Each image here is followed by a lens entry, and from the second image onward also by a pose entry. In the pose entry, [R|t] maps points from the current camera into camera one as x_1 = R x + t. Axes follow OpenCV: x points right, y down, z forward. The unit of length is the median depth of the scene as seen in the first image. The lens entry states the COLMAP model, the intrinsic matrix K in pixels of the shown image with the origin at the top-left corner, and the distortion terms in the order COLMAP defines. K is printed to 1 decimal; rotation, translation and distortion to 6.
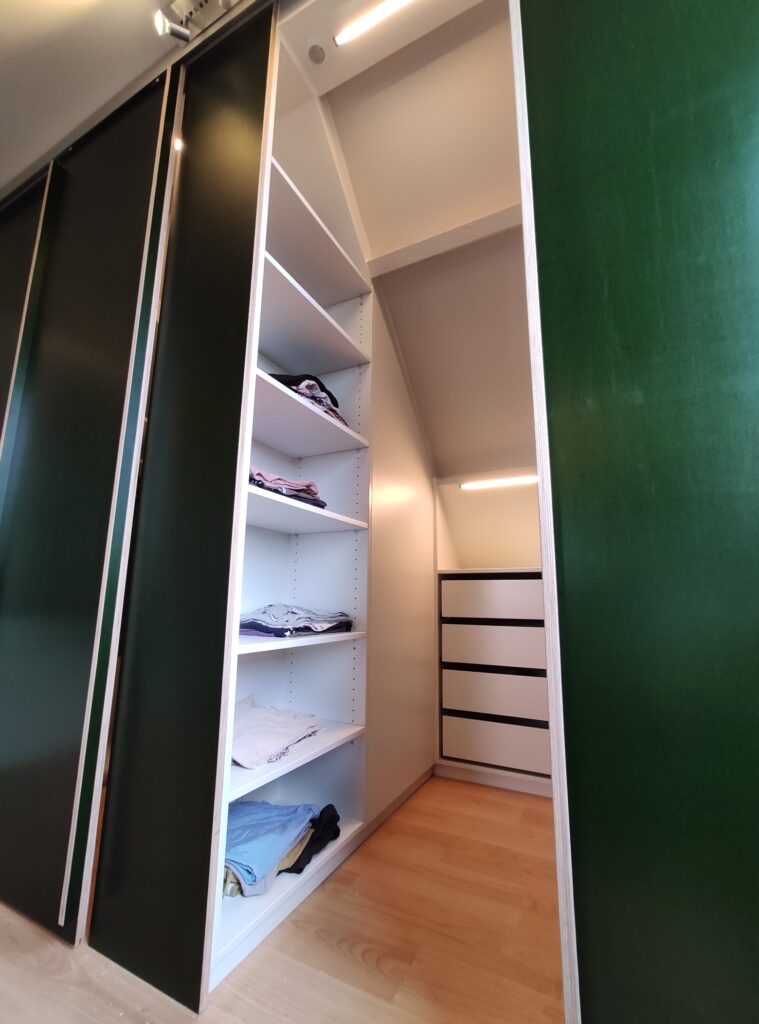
lens RADIAL K [[446.7, 0, 375.0], [0, 446.7, 515.4], [0, 0, 1]] dist [-0.031427, 0.013786]
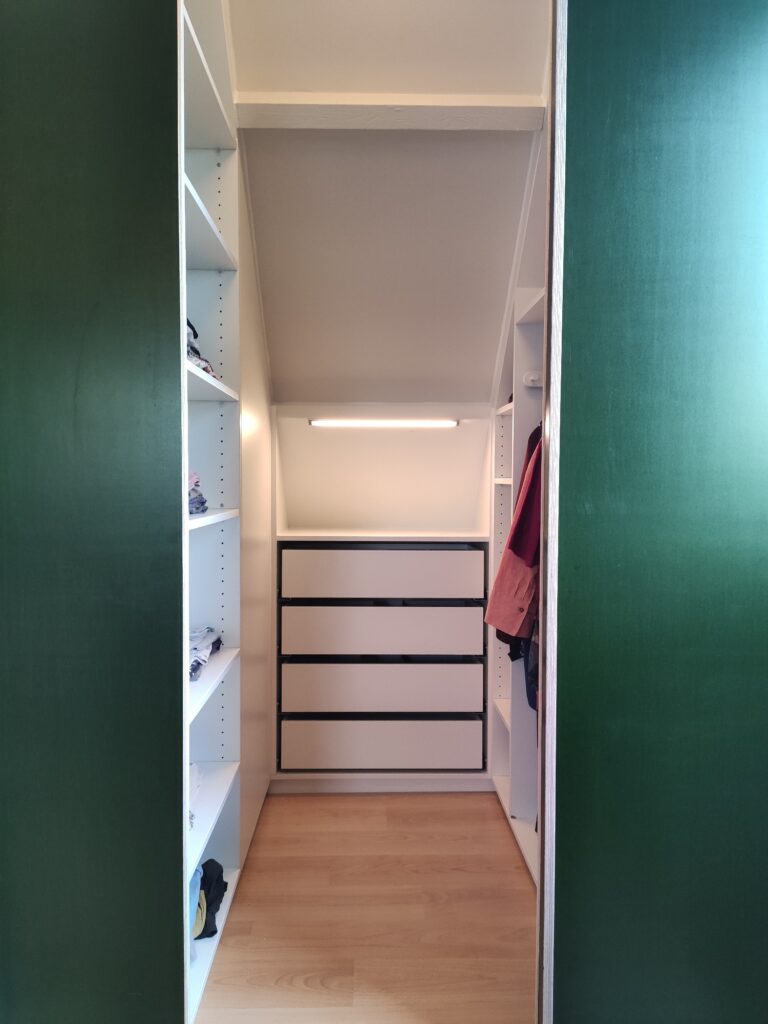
lens RADIAL K [[777.9, 0, 384.0], [0, 777.9, 512.0], [0, 0, 1]] dist [0.062571, -0.092880]
pose [[0.880592, -0.029736, 0.472941, -0.404483], [-0.078071, 0.975288, 0.206685, -0.255092], [-0.467400, -0.218928, 0.856509, -0.226124]]
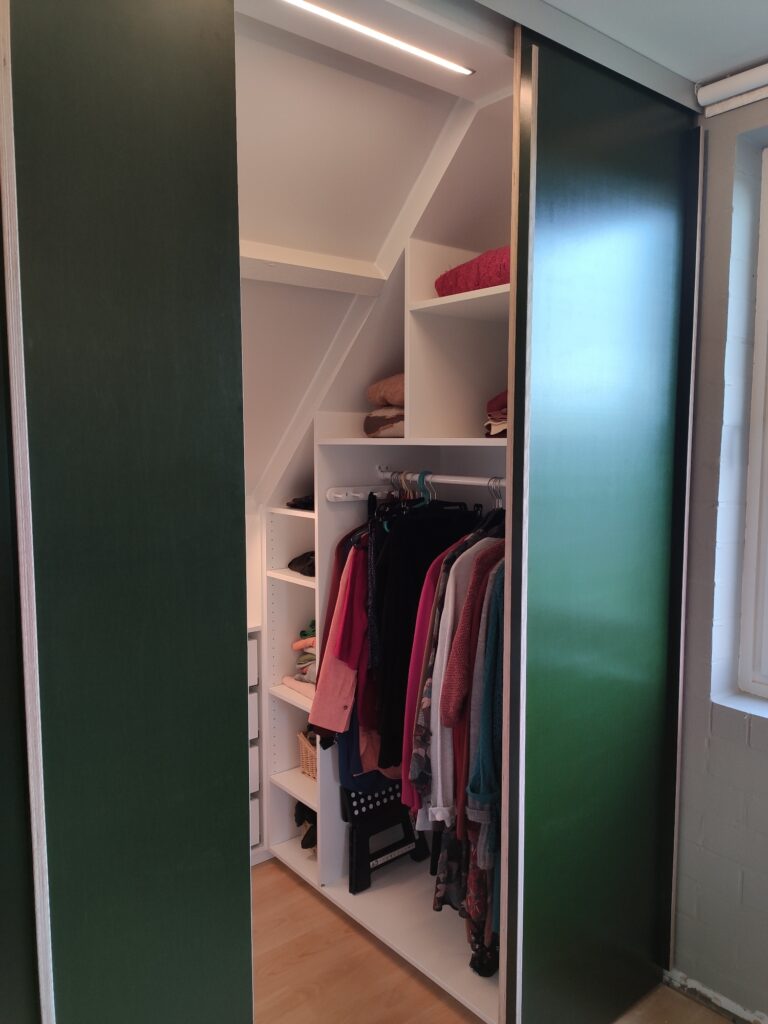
lens RADIAL K [[777.9, 0, 384.0], [0, 777.9, 512.0], [0, 0, 1]] dist [0.062571, -0.092880]
pose [[0.403978, -0.104217, 0.908813, -0.868878], [-0.160953, 0.969892, 0.182767, -0.486235], [-0.900498, -0.220110, 0.375041, 0.240640]]
